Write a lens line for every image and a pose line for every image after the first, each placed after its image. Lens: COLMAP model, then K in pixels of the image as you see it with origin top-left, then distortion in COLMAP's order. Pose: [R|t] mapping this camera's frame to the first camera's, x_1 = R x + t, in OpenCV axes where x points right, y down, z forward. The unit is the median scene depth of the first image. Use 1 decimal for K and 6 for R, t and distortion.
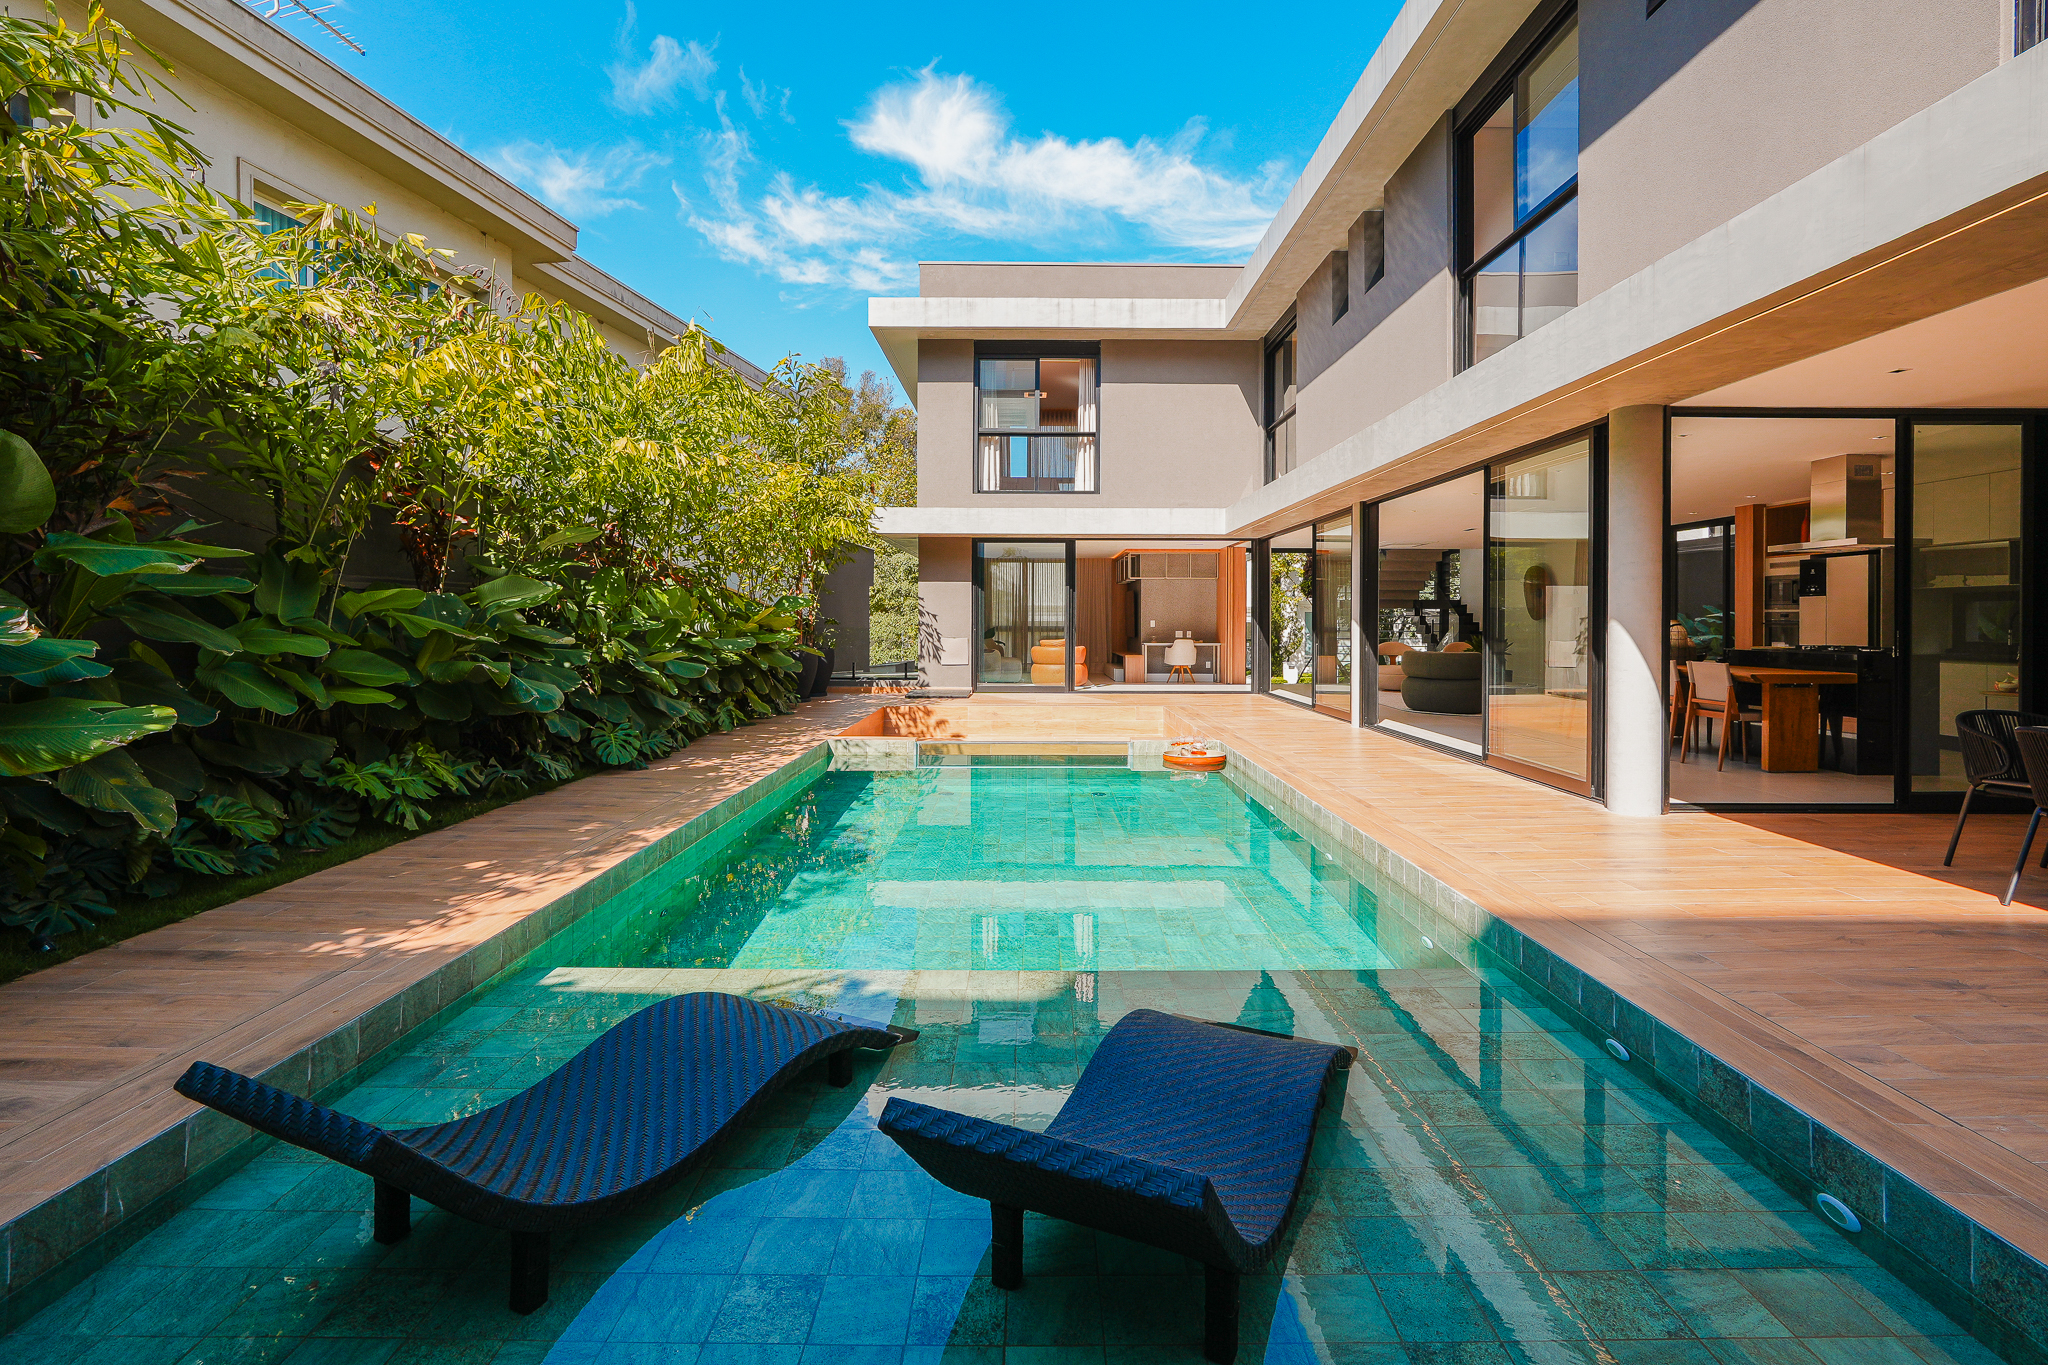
lens RADIAL K [[978.2, 0, 1046.6], [0, 978.2, 615.5], [0, 0, 1]] dist [-0.003220, 0.011541]
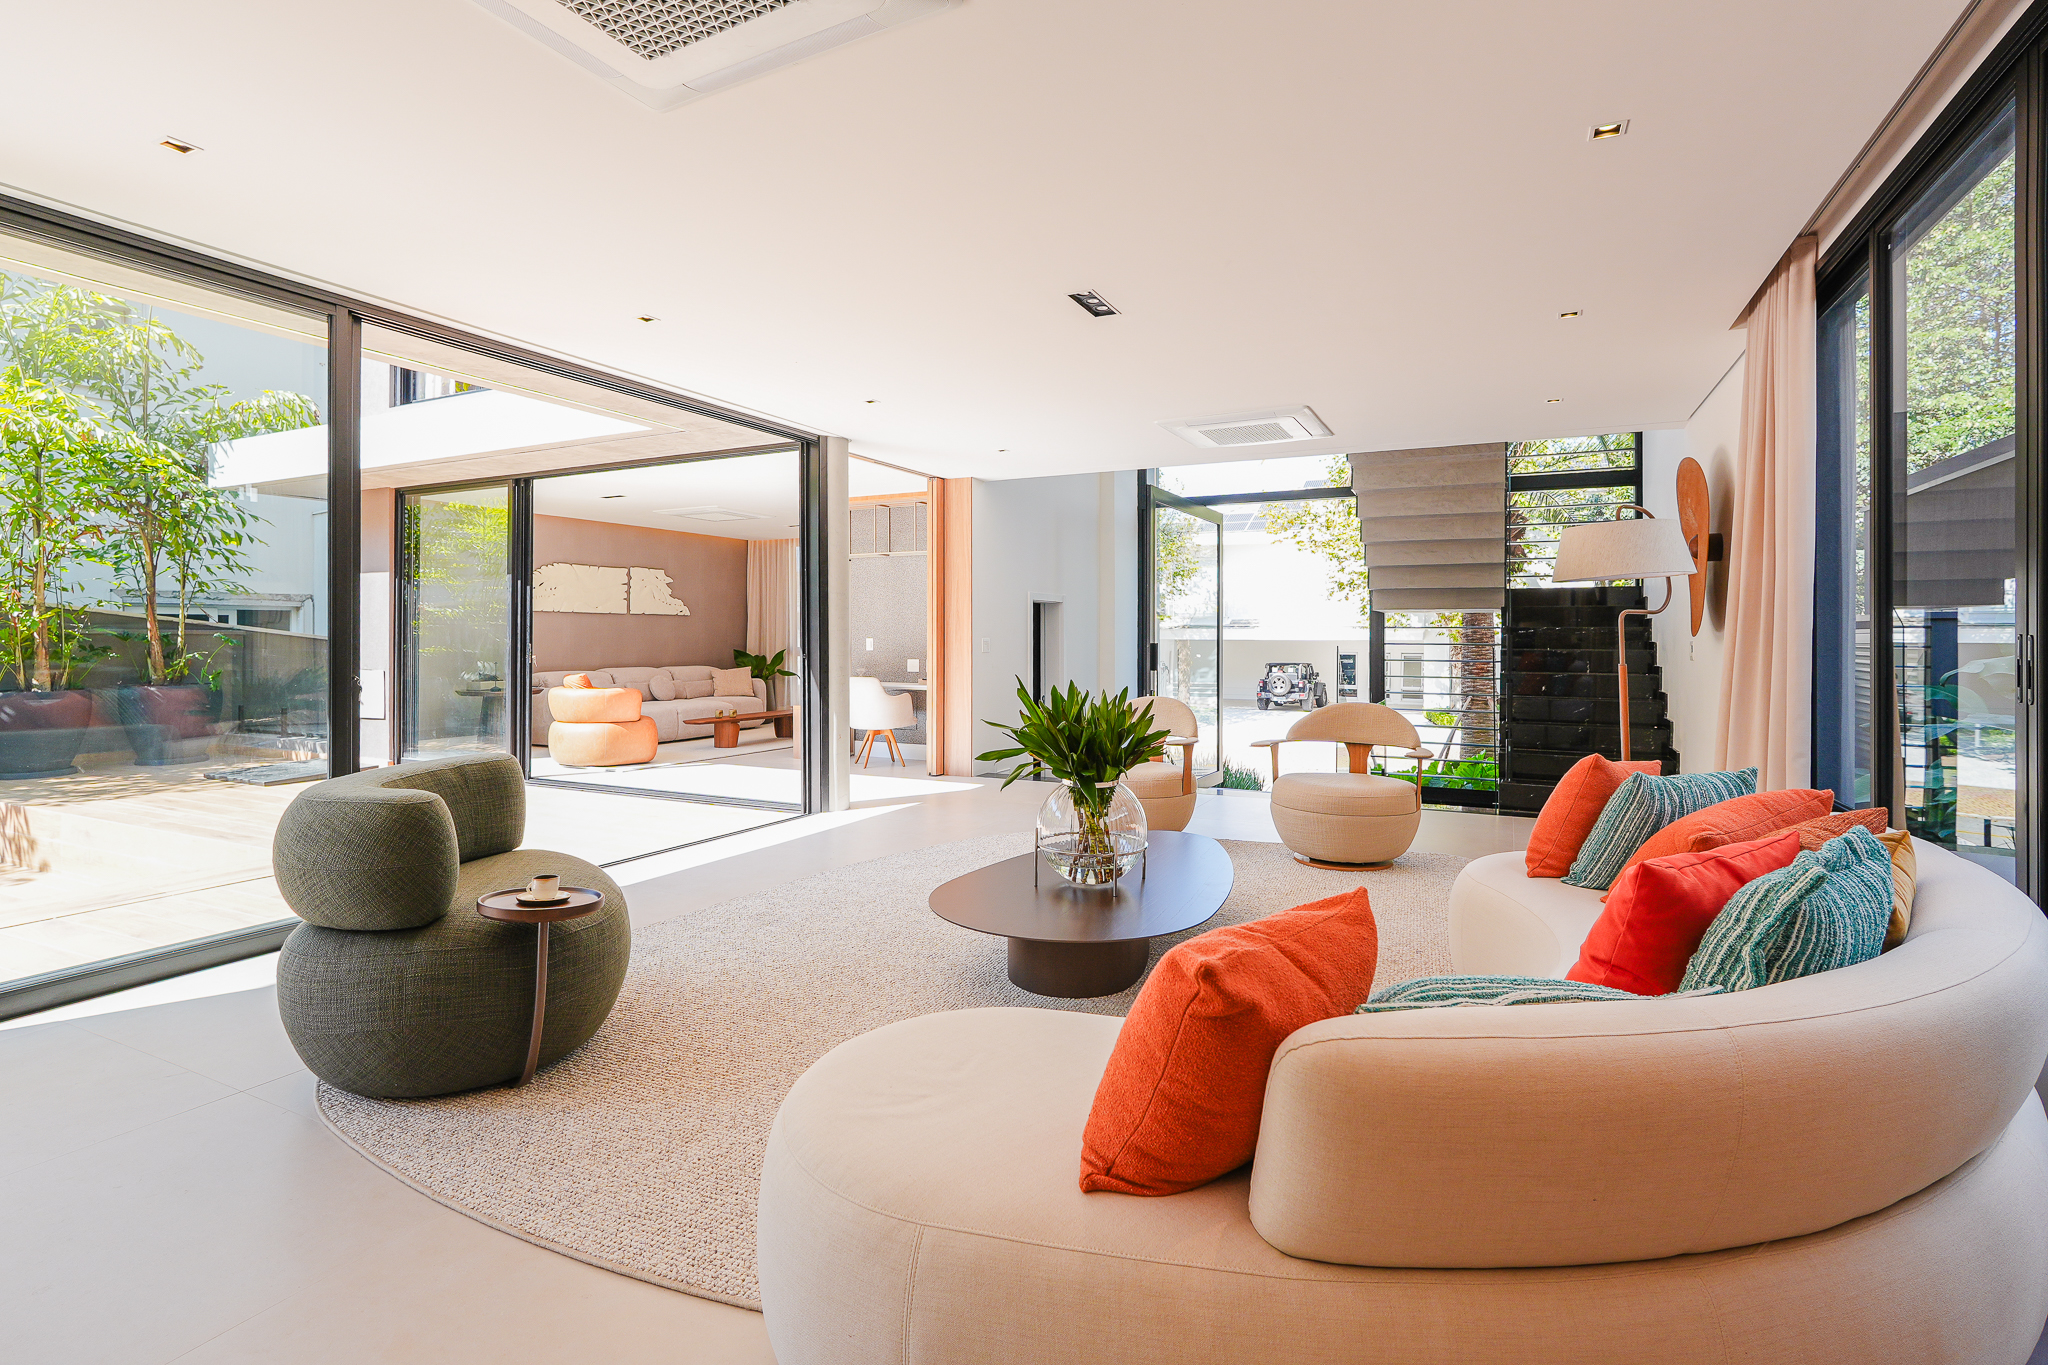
lens RADIAL K [[978.4, 0, 1025.4], [0, 978.4, 637.5], [0, 0, 1]] dist [-0.002662, -0.012950]
pose [[0.890068, -0.004854, -0.455801, 0.499634], [0.006199, 0.999980, 0.001456, 0.005151], [0.455785, -0.004122, 0.890081, 0.686960]]
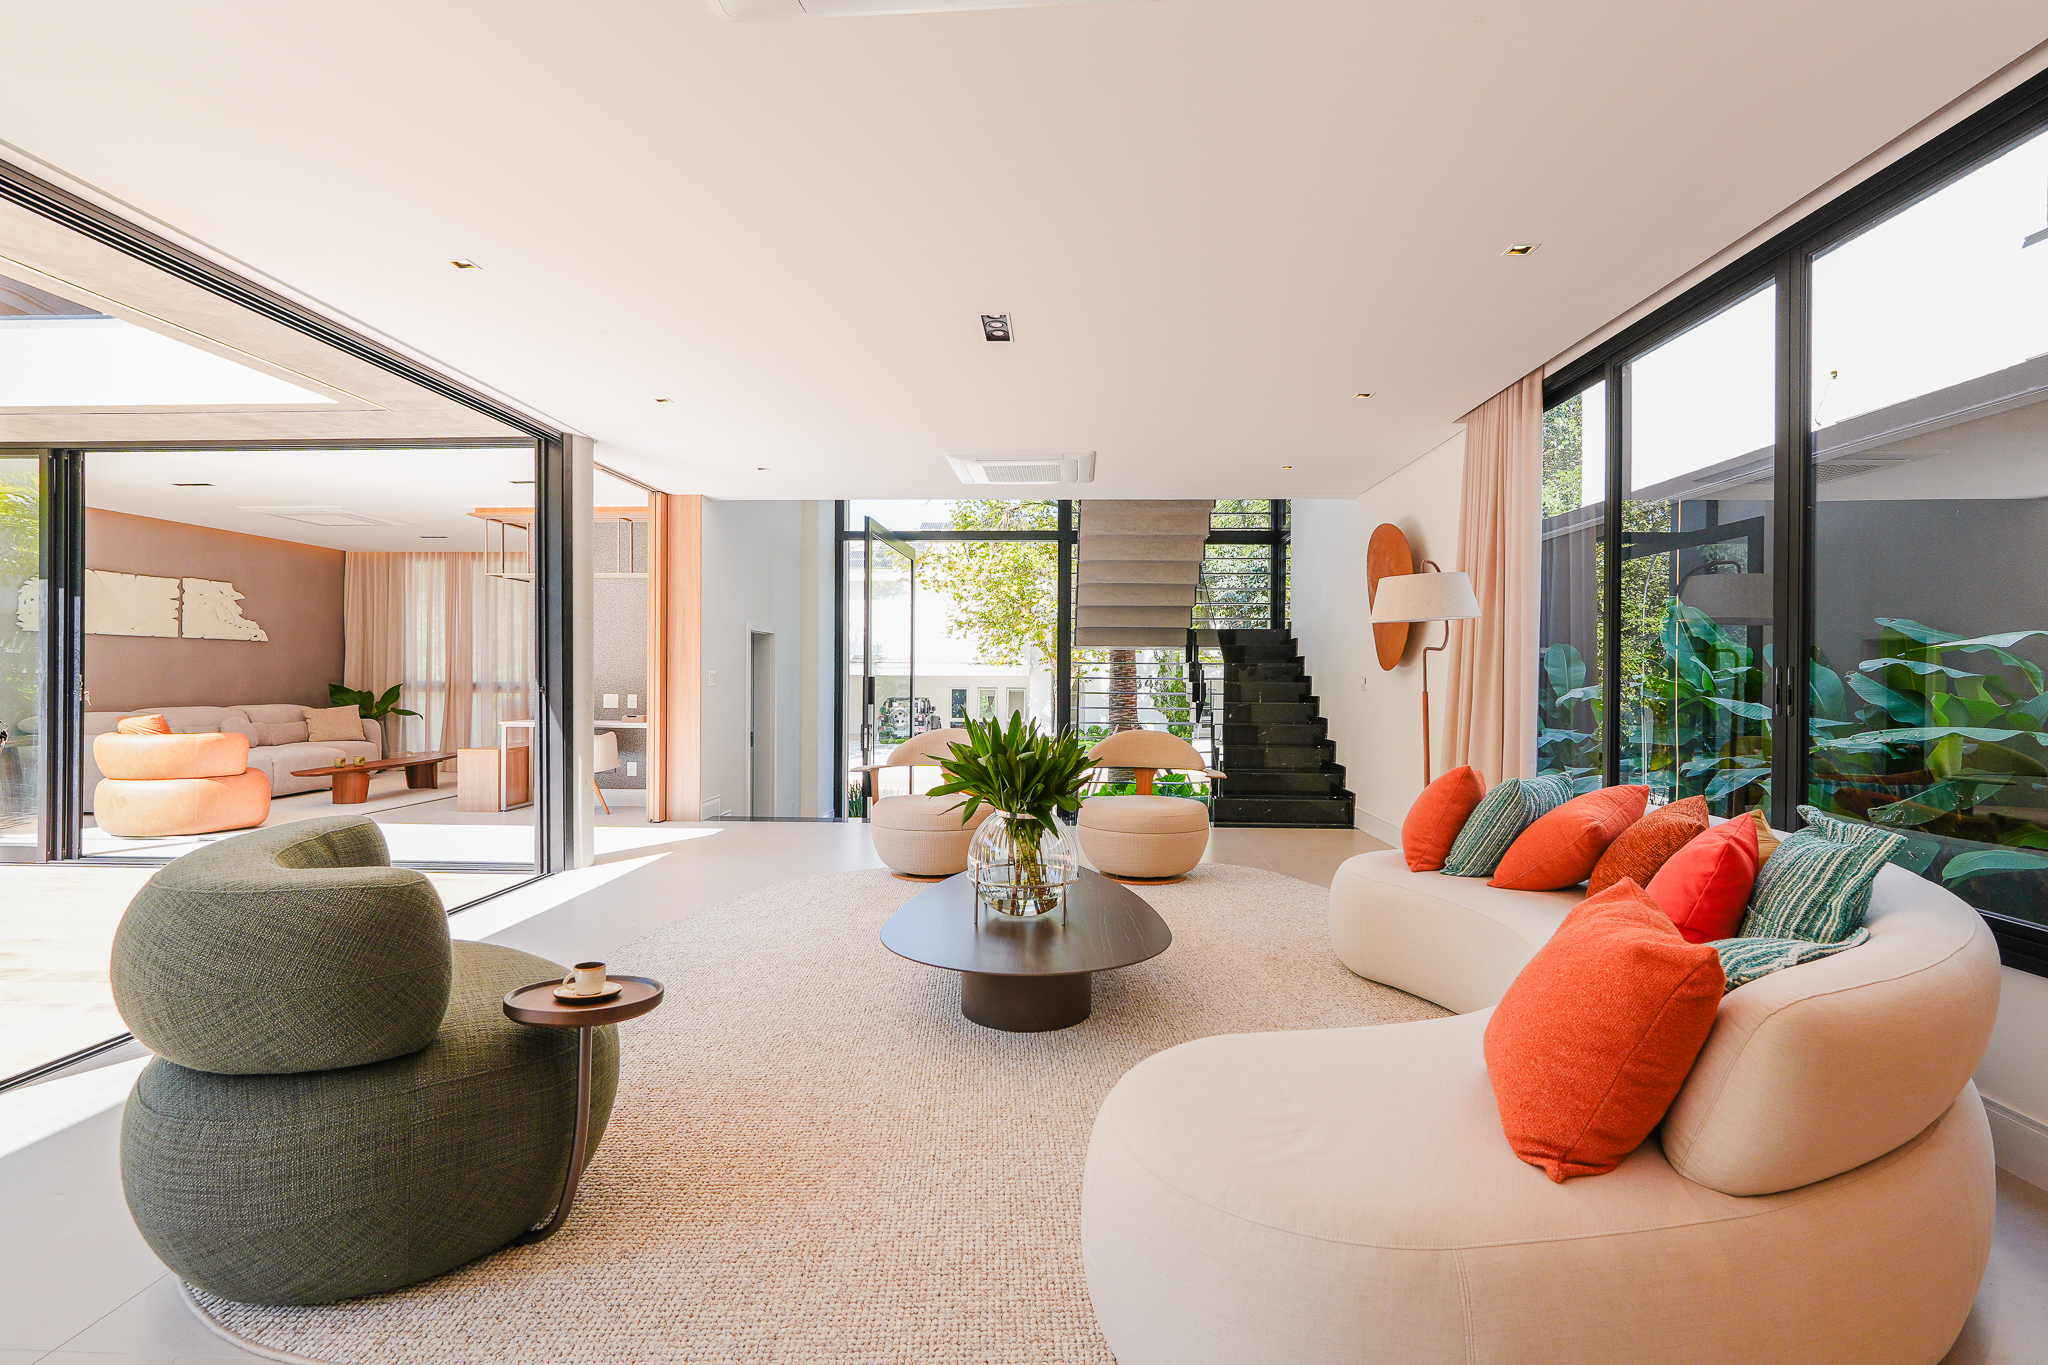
lens RADIAL K [[971.5, 0, 1024.0], [0, 971.5, 682.5], [0, 0, 1]] dist [-0.019567, 0.010268]
pose [[0.998274, -0.000725, -0.058721, 0.420170], [0.001464, 0.999920, 0.012539, 0.006377], [0.058707, -0.012604, 0.998196, 0.673505]]
